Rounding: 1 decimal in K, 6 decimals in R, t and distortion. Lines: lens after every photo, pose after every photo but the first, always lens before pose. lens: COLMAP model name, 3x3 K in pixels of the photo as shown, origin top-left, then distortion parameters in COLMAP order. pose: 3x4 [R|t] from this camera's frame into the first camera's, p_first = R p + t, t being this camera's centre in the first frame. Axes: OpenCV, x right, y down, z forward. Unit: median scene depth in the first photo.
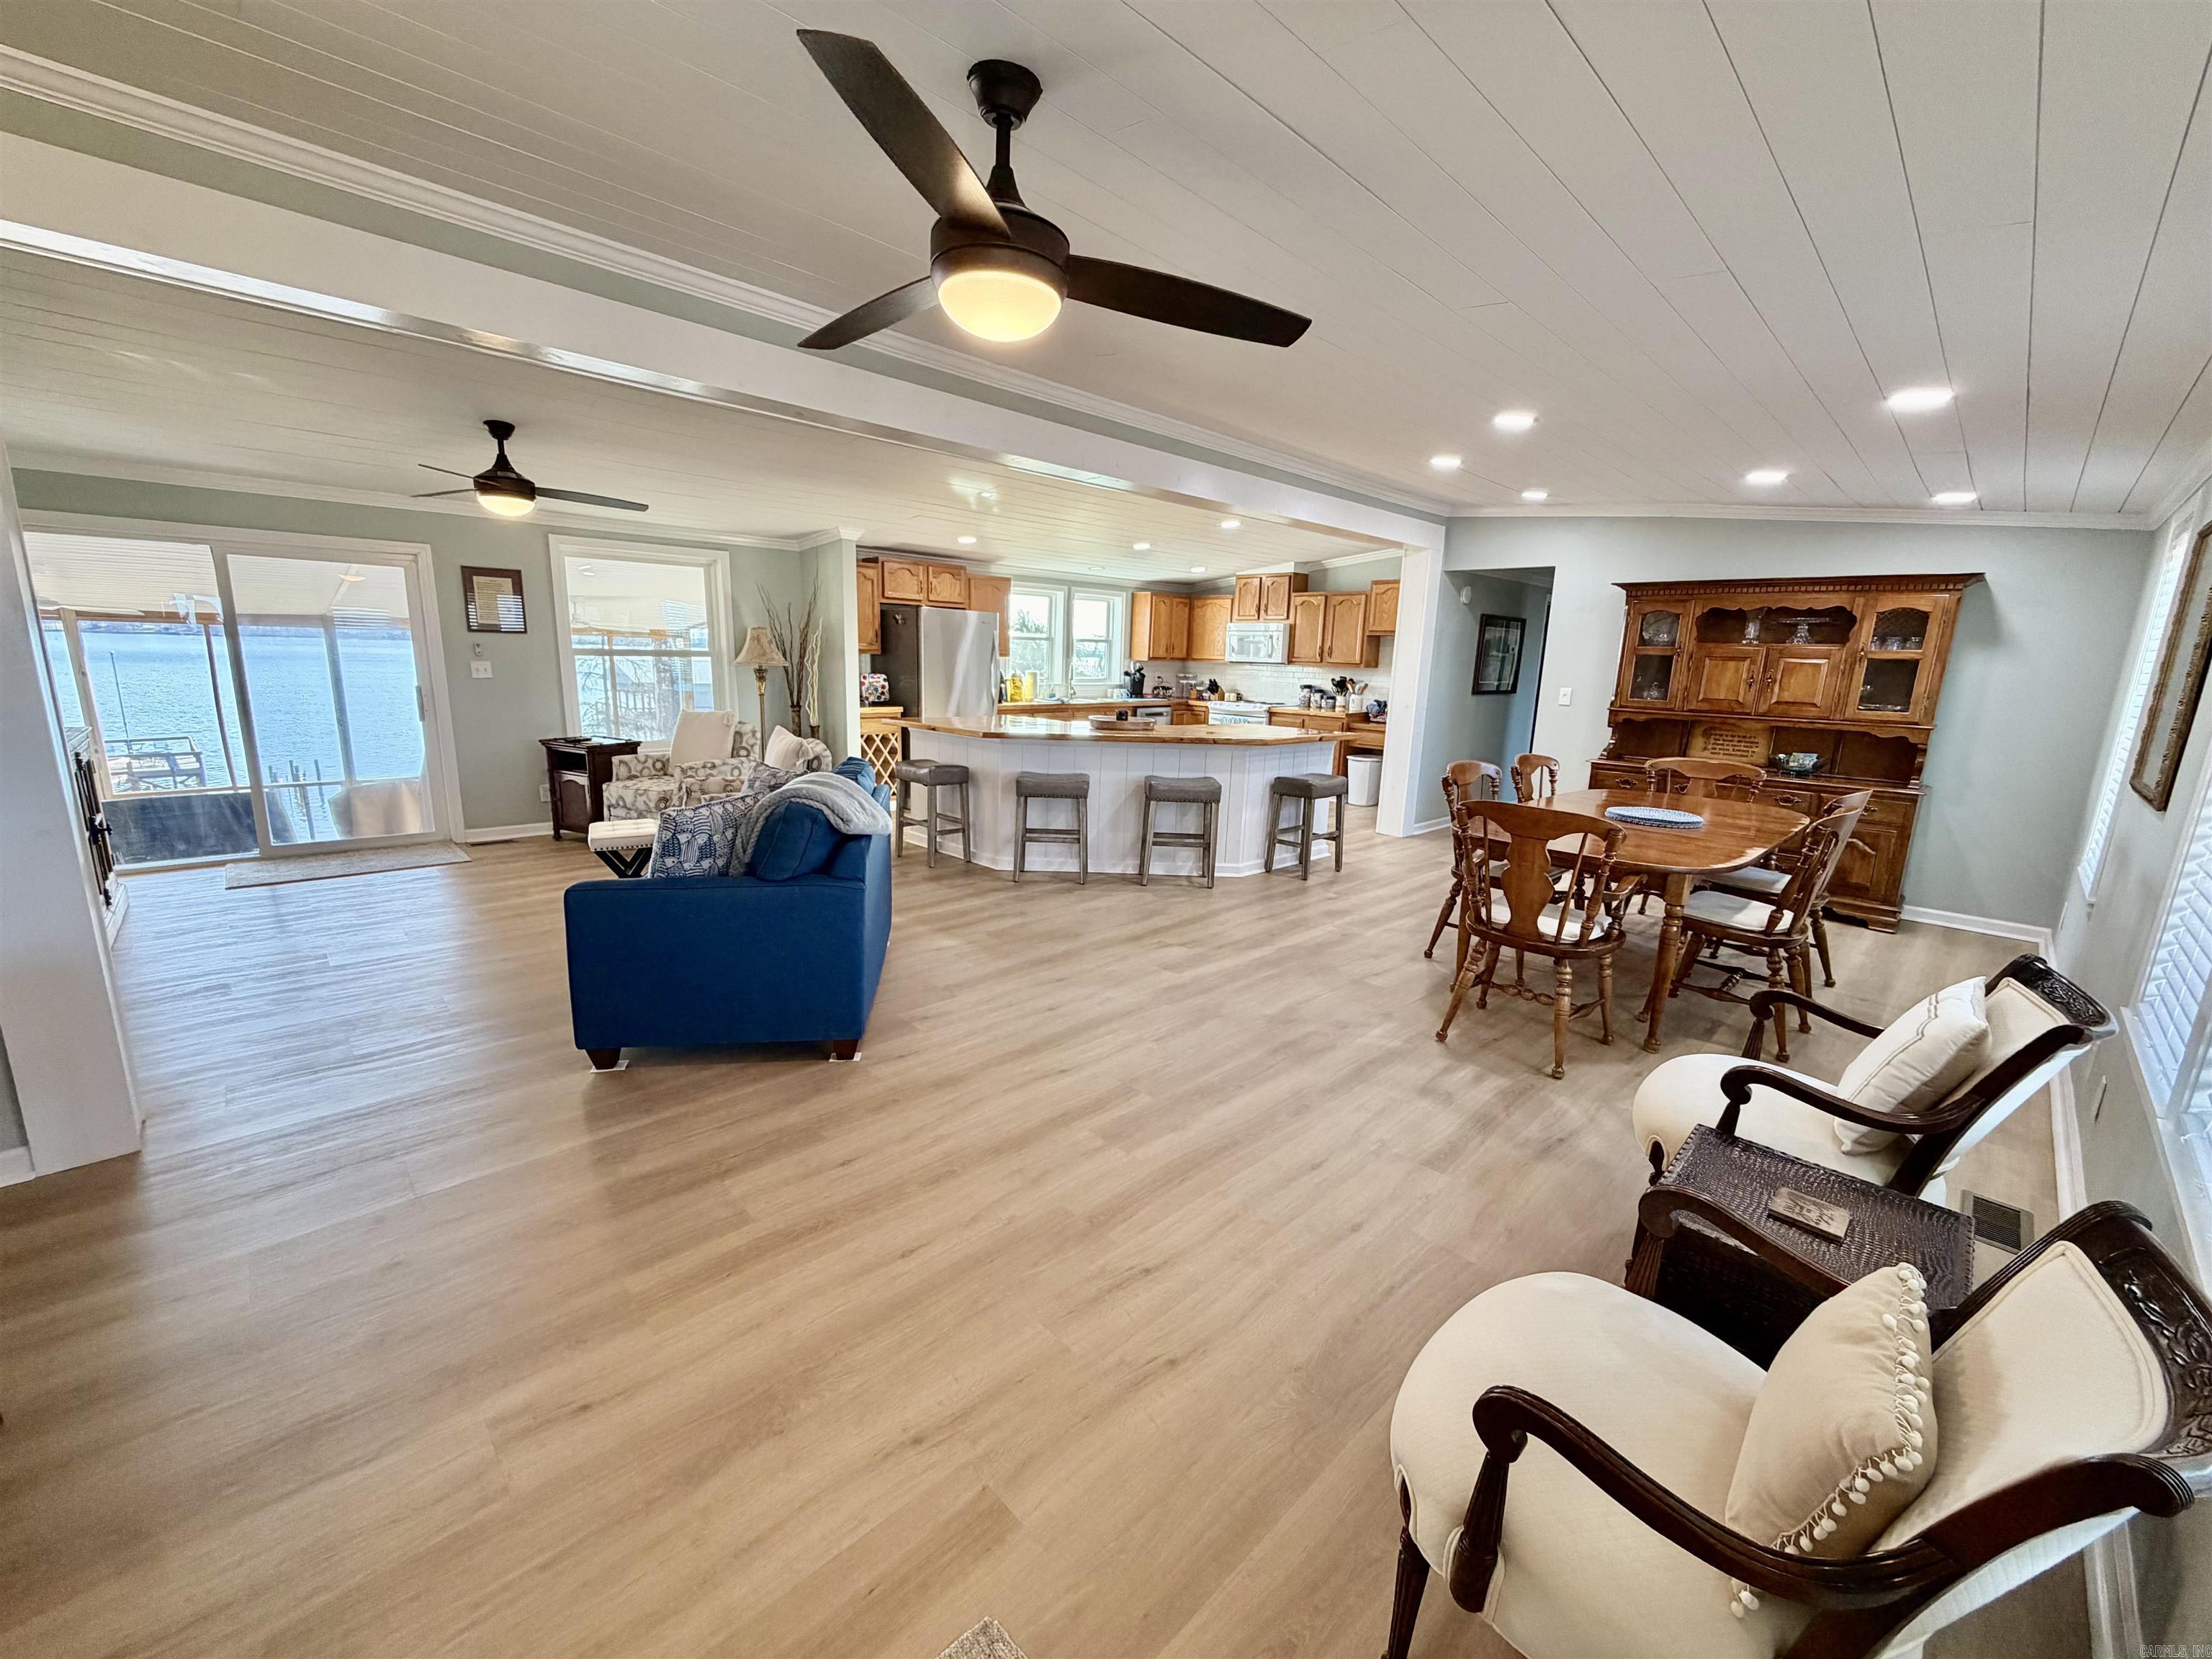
lens RADIAL K [[877.8, 0, 1103.1], [0, 877.8, 834.3], [0, 0, 1]] dist [-0.000745, -0.000410]
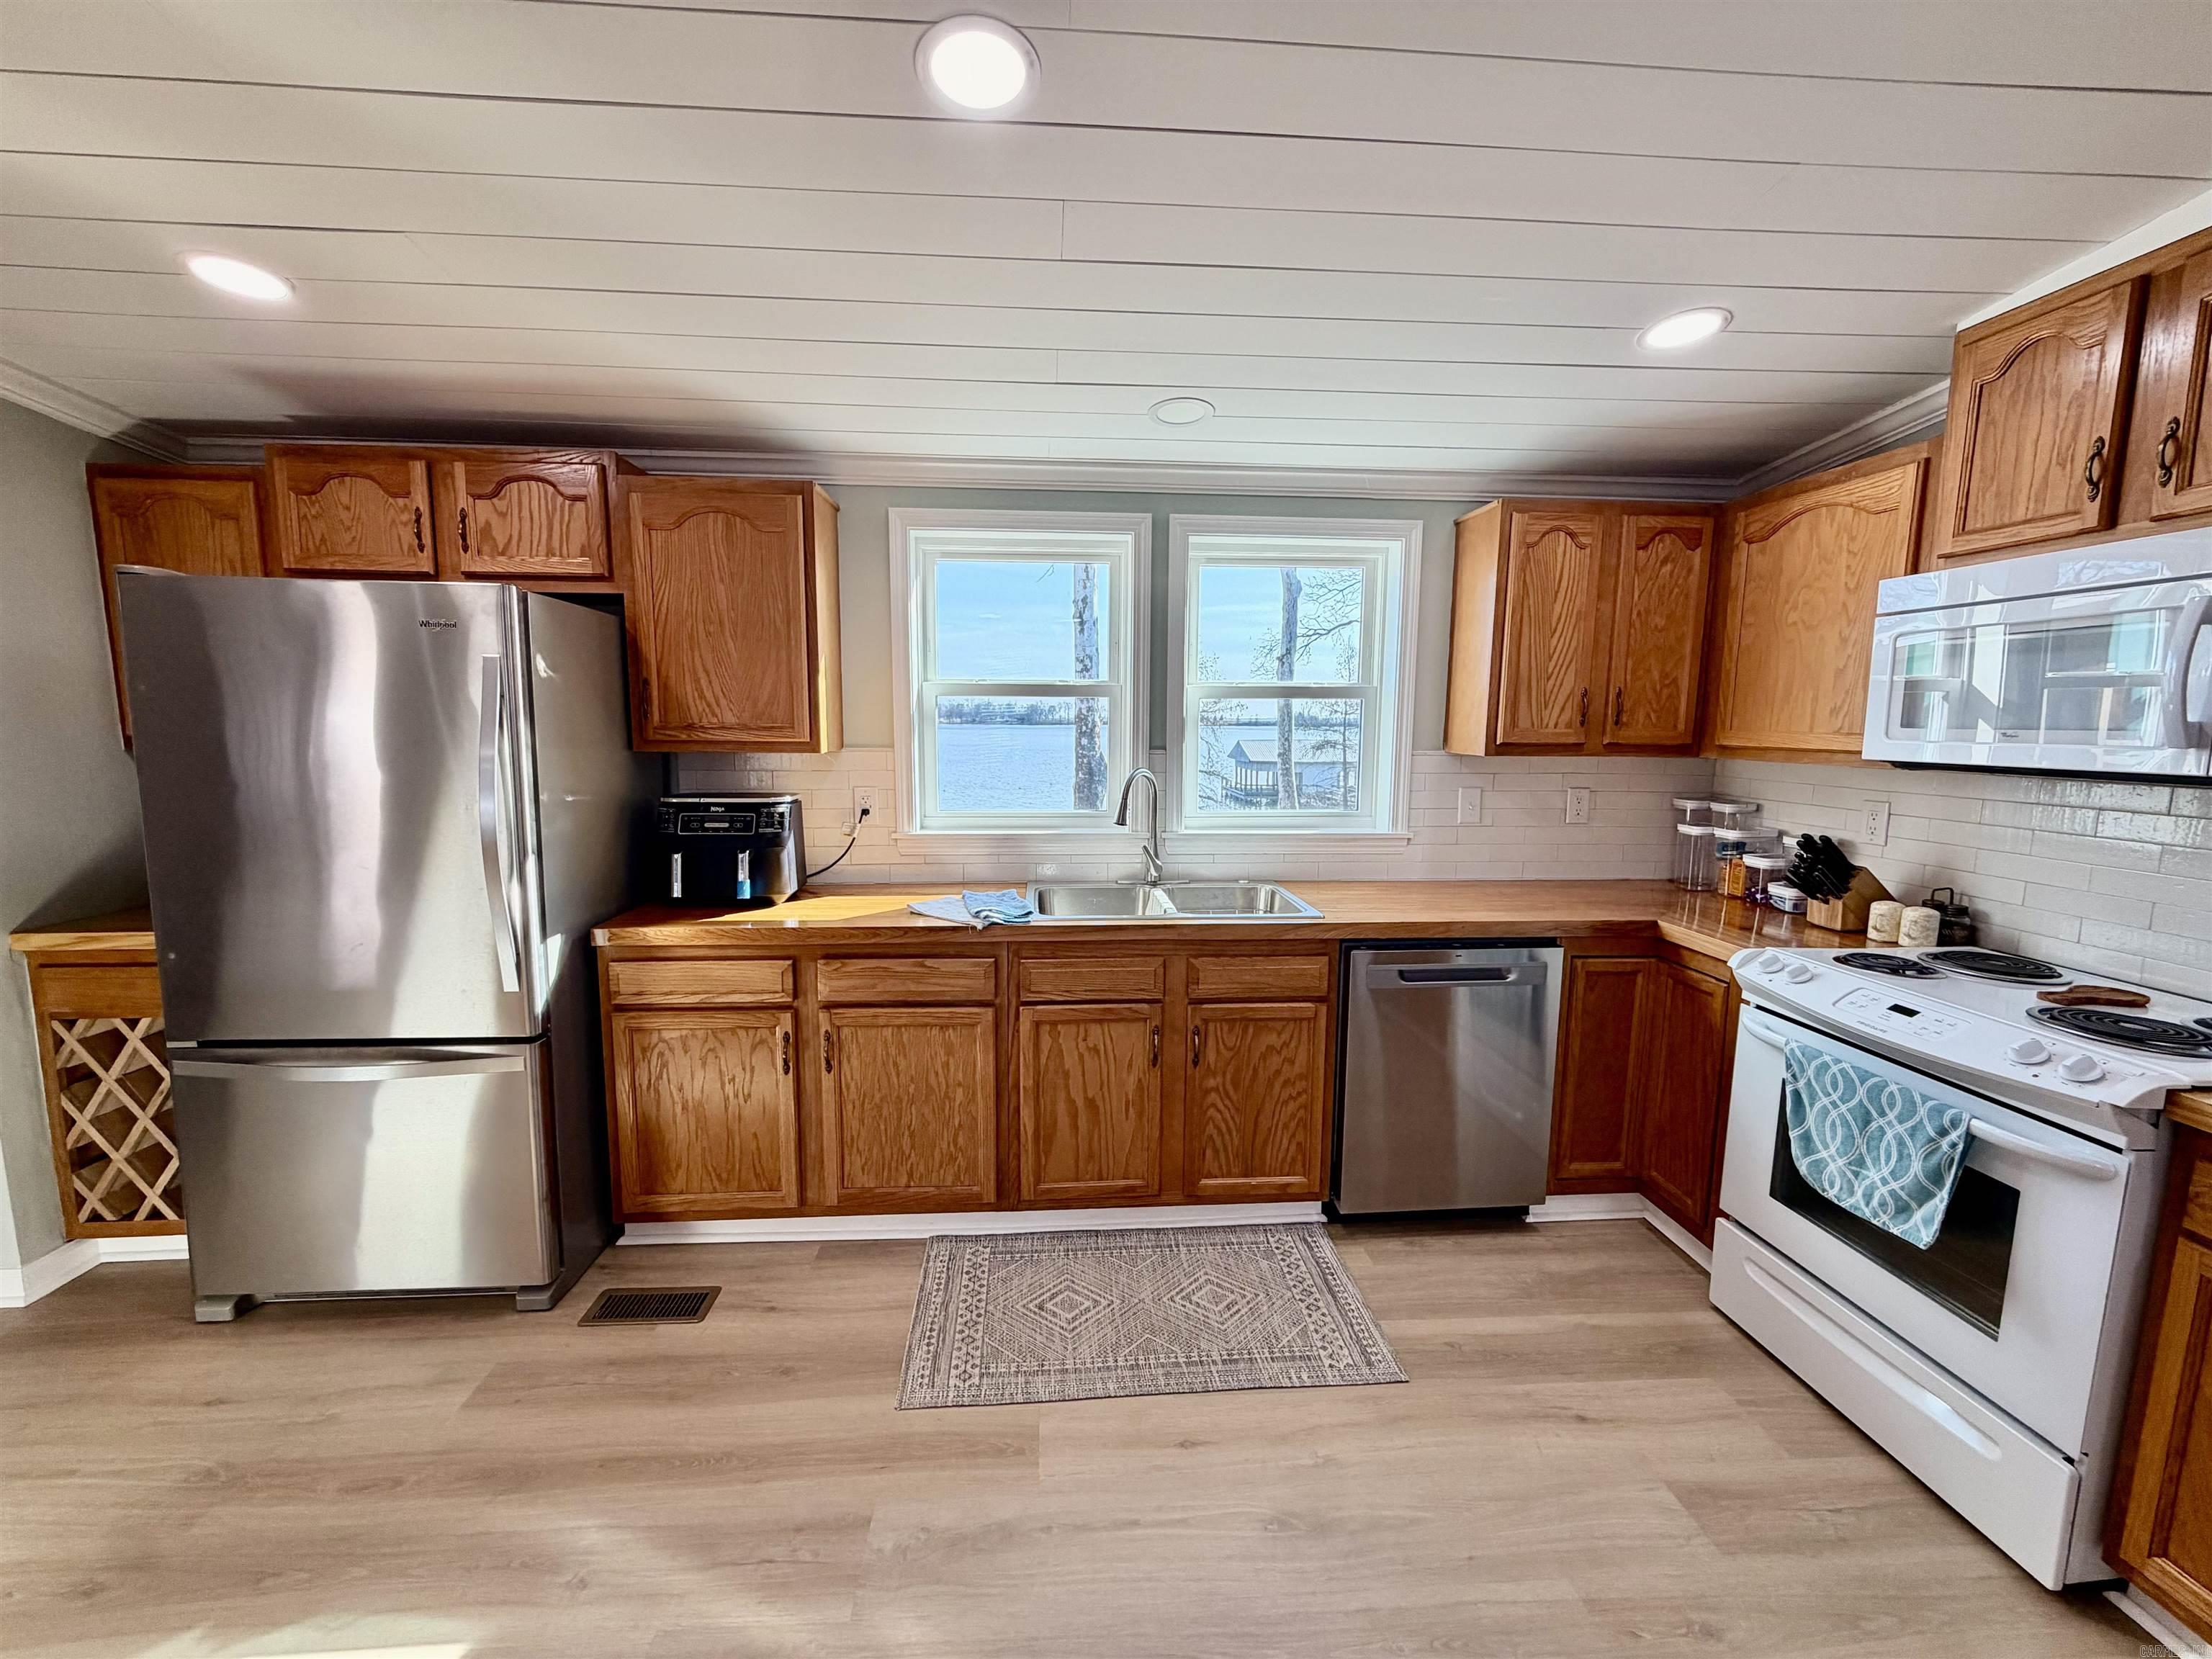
lens RADIAL K [[877.8, 0, 1108.3], [0, 877.8, 825.4], [0, 0, 1]] dist [-0.000745, -0.000410]
pose [[0.753132, 0.056649, -0.655426, 0.140643], [-0.122819, 0.990877, -0.055486, -0.148048], [0.646303, 0.122287, 0.753218, 0.726751]]
